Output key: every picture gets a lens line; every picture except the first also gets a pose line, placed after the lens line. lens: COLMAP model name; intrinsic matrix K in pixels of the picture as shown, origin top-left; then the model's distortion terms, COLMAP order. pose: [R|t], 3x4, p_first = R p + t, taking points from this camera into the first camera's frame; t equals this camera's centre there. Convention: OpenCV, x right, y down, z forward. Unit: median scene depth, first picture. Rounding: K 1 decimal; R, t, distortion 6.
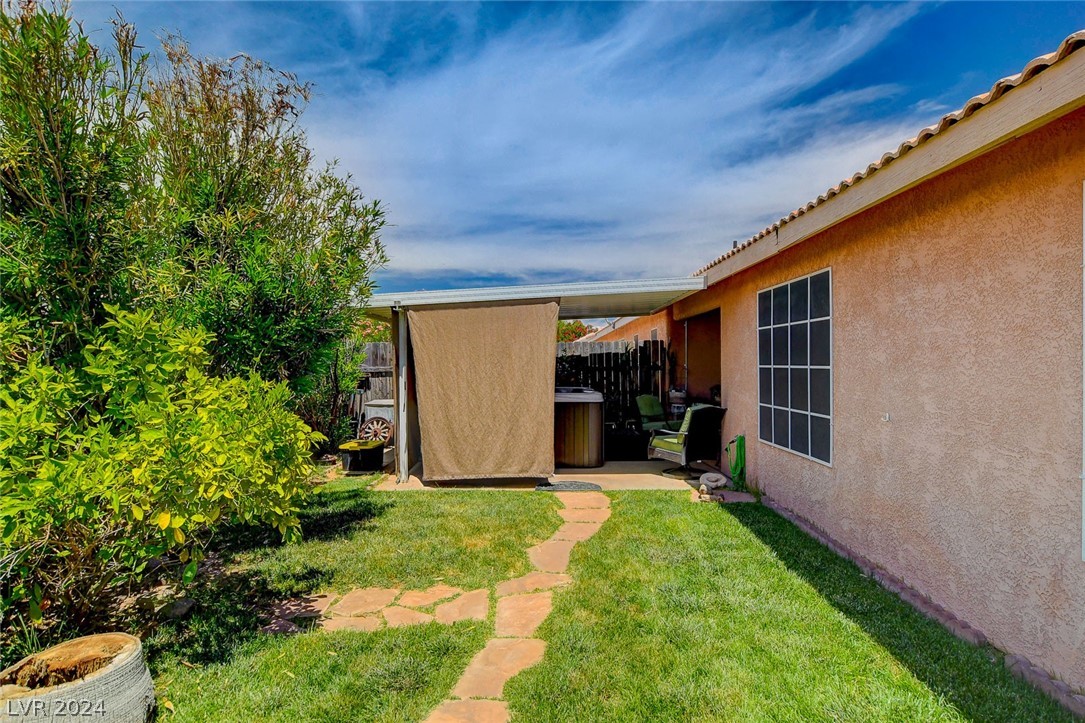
lens RADIAL K [[573.8, 0, 542.5], [0, 573.8, 365.8], [0, 0, 1]] dist [-0.003872, 0.000109]
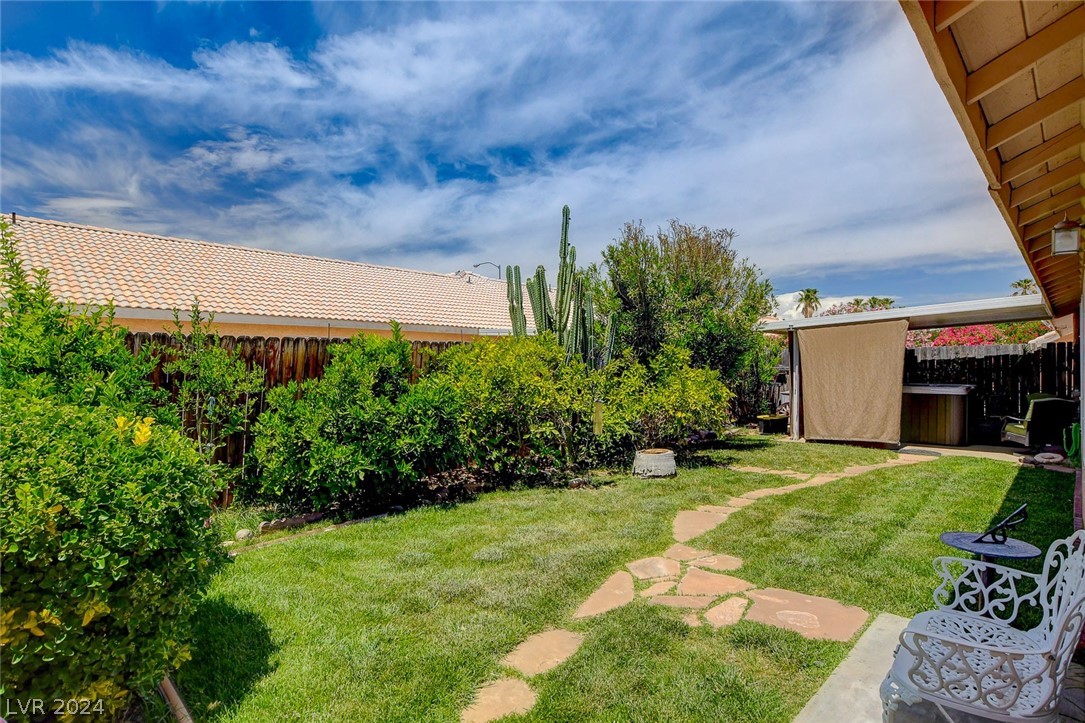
lens RADIAL K [[582.2, 0, 543.8], [0, 582.2, 386.2], [0, 0, 1]] dist [-0.041969, 0.000368]
pose [[0.735426, 0.022414, -0.677234, 0.511840], [-0.001742, 0.999512, 0.031189, 0.014446], [0.677603, -0.021758, 0.735106, -0.999882]]
